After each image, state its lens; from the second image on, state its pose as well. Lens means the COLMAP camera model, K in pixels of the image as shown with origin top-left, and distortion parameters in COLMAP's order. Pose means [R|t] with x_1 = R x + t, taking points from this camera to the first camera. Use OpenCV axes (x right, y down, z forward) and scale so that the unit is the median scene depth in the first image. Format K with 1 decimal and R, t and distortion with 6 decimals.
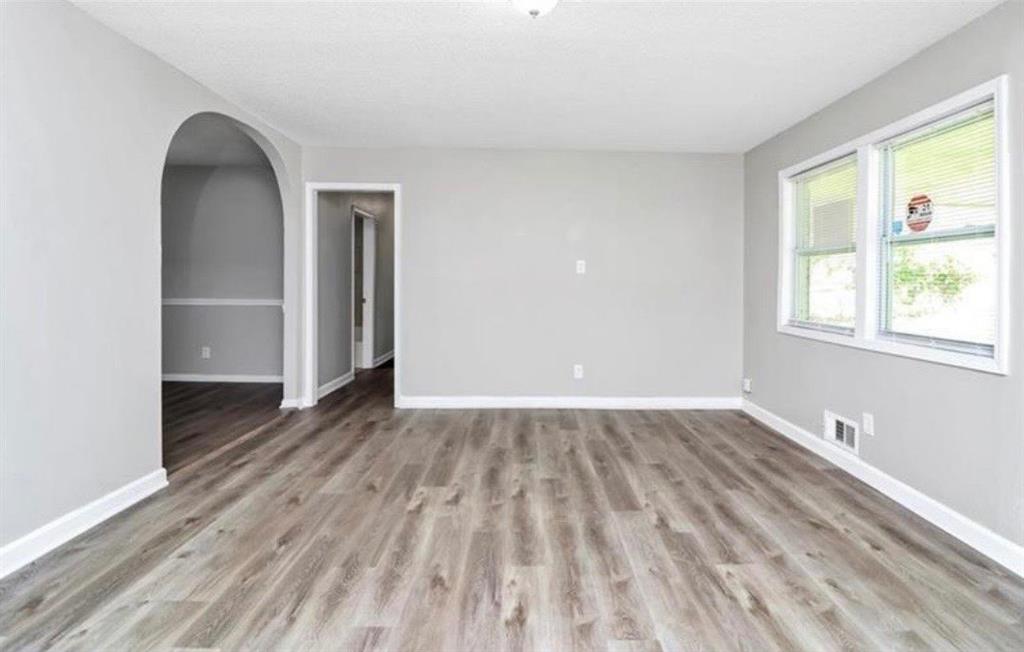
lens RADIAL K [[515.1, 0, 513.2], [0, 515.1, 284.3], [0, 0, 1]] dist [-0.013827, -0.000602]
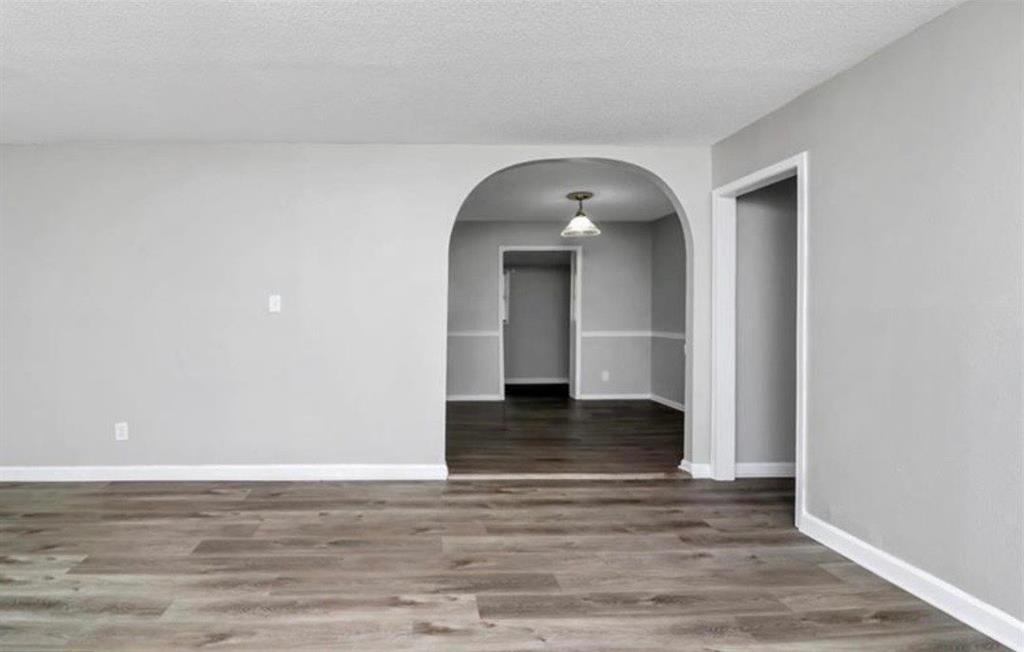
lens RADIAL K [[497.9, 0, 450.3], [0, 497.9, 321.3], [0, 0, 1]] dist [-0.001423, -0.000310]
pose [[0.074773, 0.017280, -0.997051, 0.509594], [-0.006955, 0.999835, 0.016807, -0.016962], [0.997176, 0.005677, 0.074881, 0.868666]]
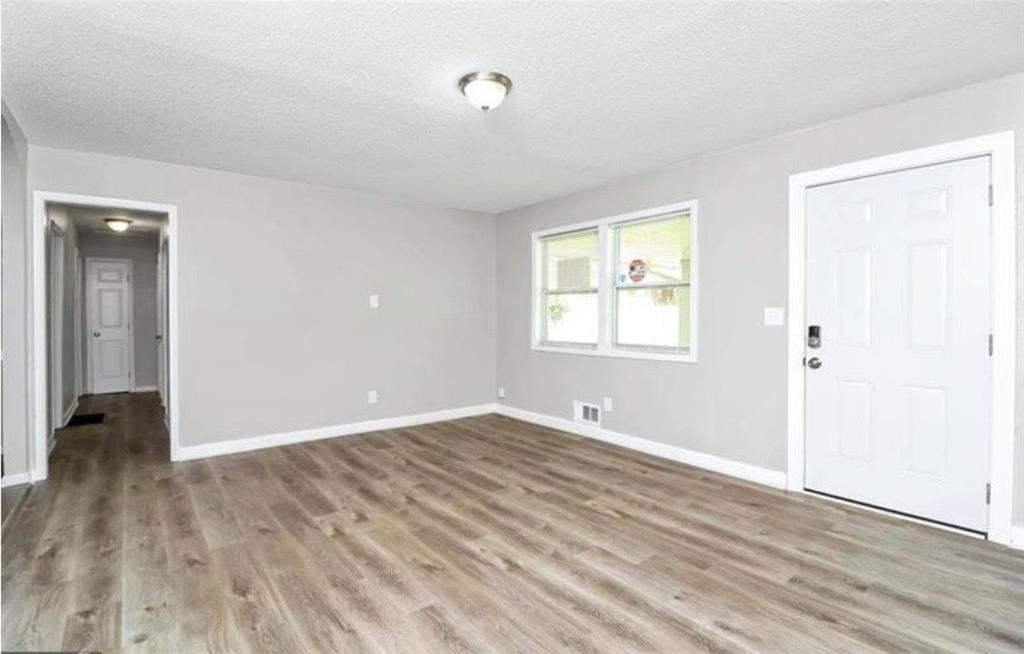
lens RADIAL K [[496.2, 0, 513.3], [0, 496.2, 313.9], [0, 0, 1]] dist [-0.023668, -0.000841]
pose [[0.794465, -0.009988, 0.607228, -0.437341], [0.012006, 0.999928, 0.000739, -0.005849], [-0.607192, 0.006703, 0.794527, -0.020666]]
